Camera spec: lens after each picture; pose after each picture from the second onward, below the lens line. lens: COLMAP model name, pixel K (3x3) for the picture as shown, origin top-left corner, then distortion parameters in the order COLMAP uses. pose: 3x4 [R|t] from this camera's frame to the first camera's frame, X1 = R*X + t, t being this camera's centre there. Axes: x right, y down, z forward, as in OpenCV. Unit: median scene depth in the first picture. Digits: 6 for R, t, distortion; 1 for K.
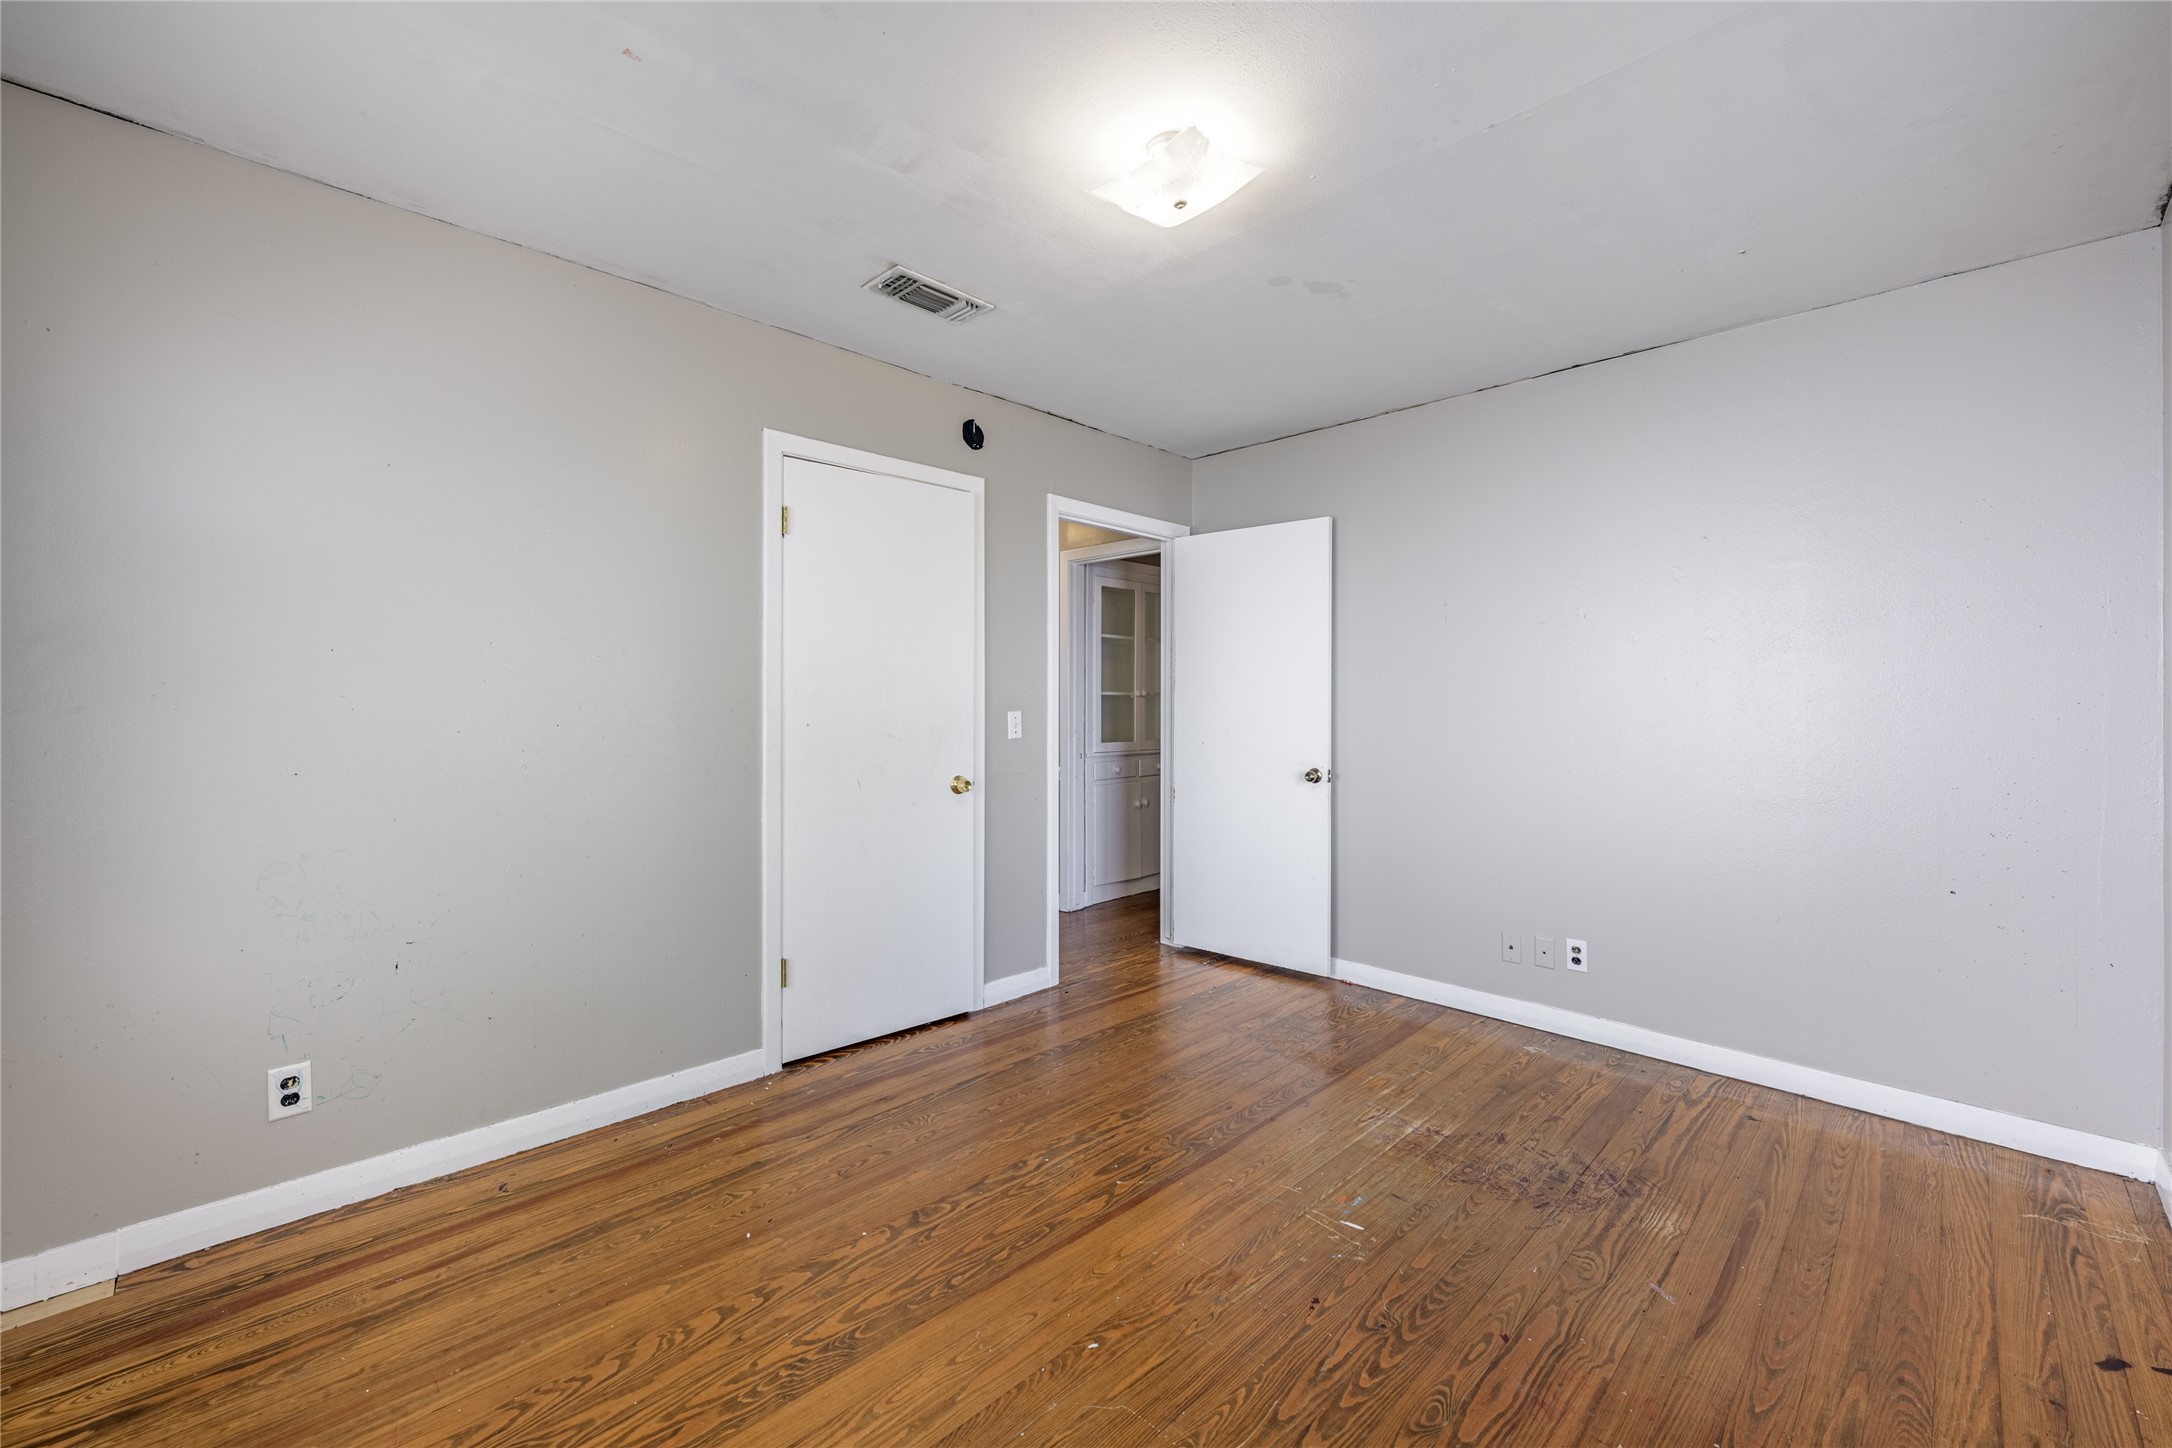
lens RADIAL K [[870.7, 0, 1086.3], [0, 870.7, 712.7], [0, 0, 1]] dist [0.000933, 0.000278]
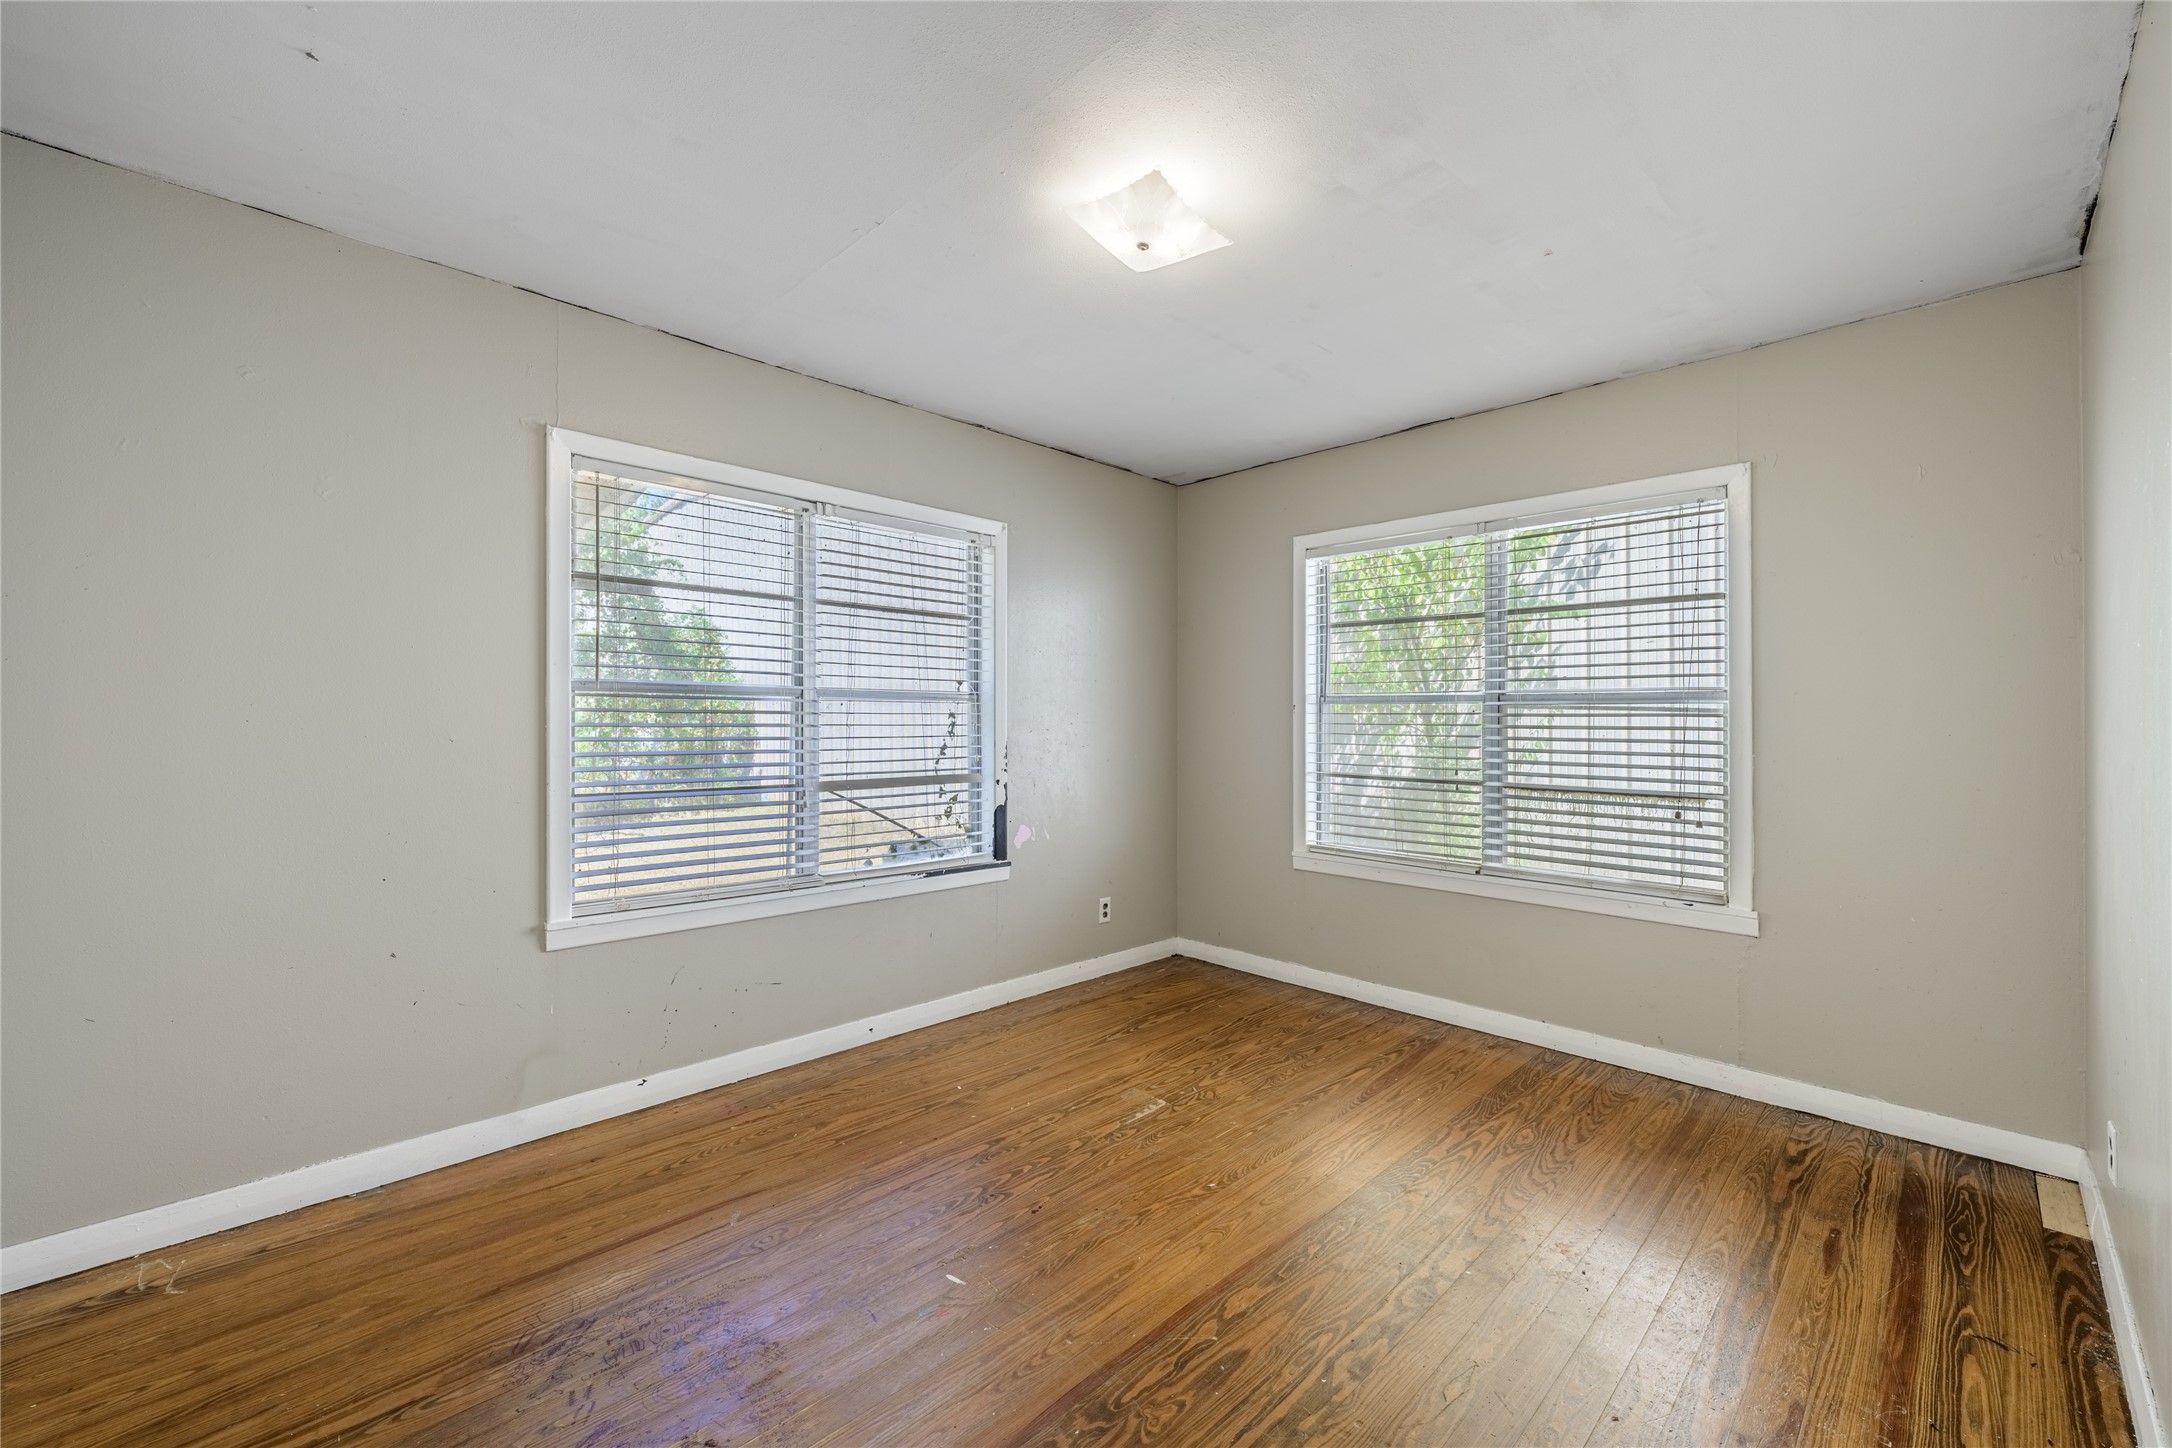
lens RADIAL K [[870.7, 0, 1086.3], [0, 870.7, 712.7], [0, 0, 1]] dist [0.000933, 0.000278]
pose [[-0.999922, -0.009595, 0.008048, 0.158042], [-0.009560, 0.999945, 0.004387, -0.022029], [-0.008090, 0.004309, -0.999958, 1.861807]]
